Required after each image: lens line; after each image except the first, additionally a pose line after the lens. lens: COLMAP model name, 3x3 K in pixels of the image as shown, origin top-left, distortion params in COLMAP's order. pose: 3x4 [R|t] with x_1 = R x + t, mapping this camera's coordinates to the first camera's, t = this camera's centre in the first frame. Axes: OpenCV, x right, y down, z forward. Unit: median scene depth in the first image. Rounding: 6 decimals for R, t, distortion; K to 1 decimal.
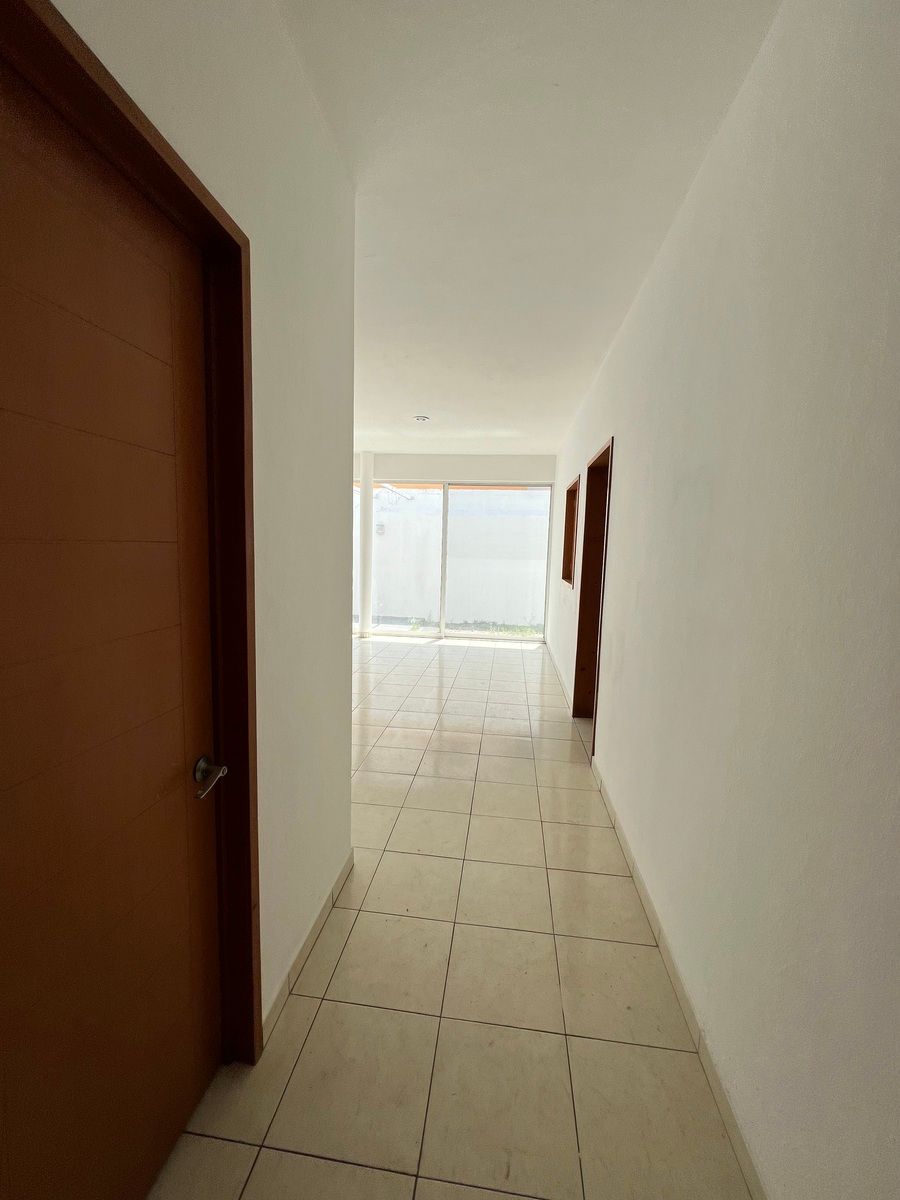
lens RADIAL K [[480.0, 0, 453.4], [0, 480.0, 602.4], [0, 0, 1]] dist [0.000560, 0.000448]
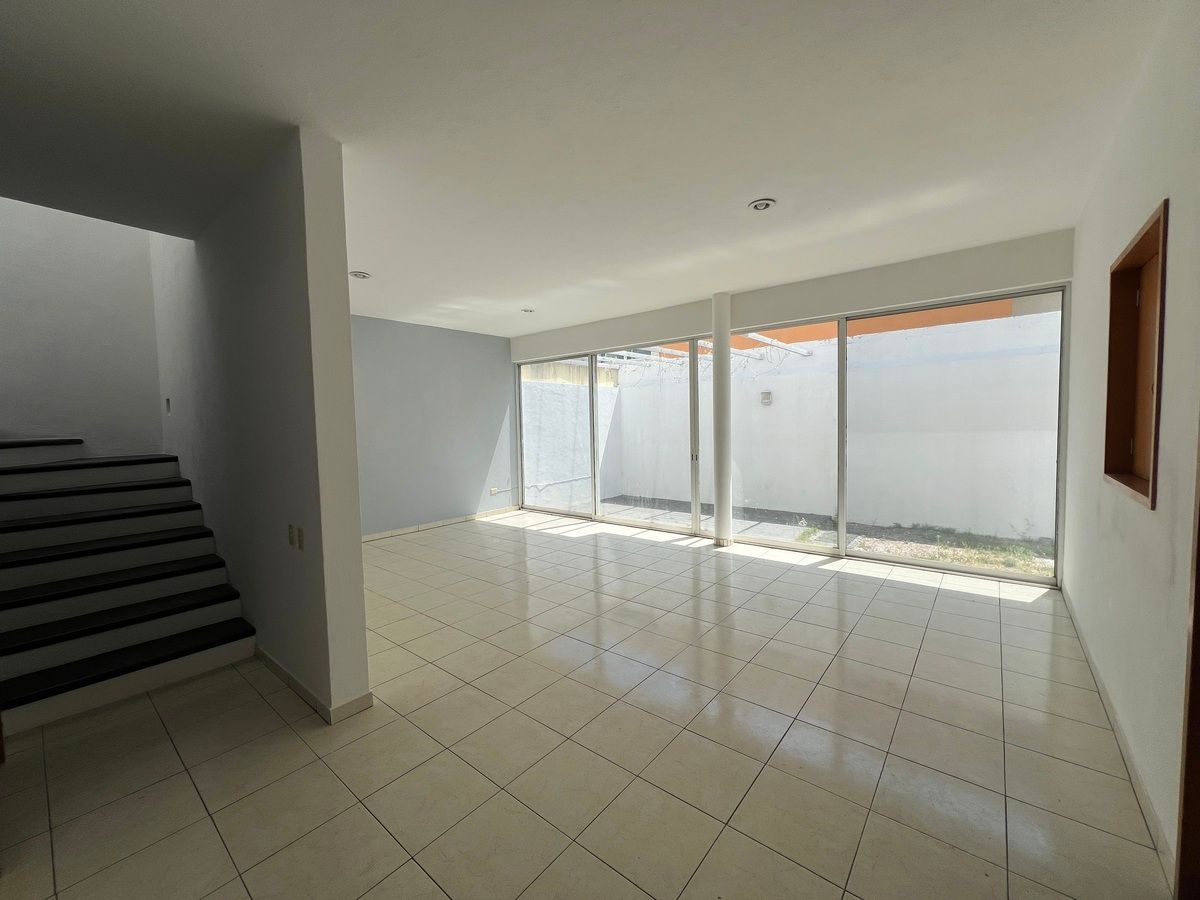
lens RADIAL K [[480.0, 0, 600.0], [0, 480.0, 450.0], [0, 0, 1]] dist [0.000560, 0.000448]
pose [[0.842155, -0.018594, -0.538914, 0.053489], [-0.014955, 0.998216, -0.057810, -0.026790], [0.539028, 0.056745, 0.840375, 0.276151]]
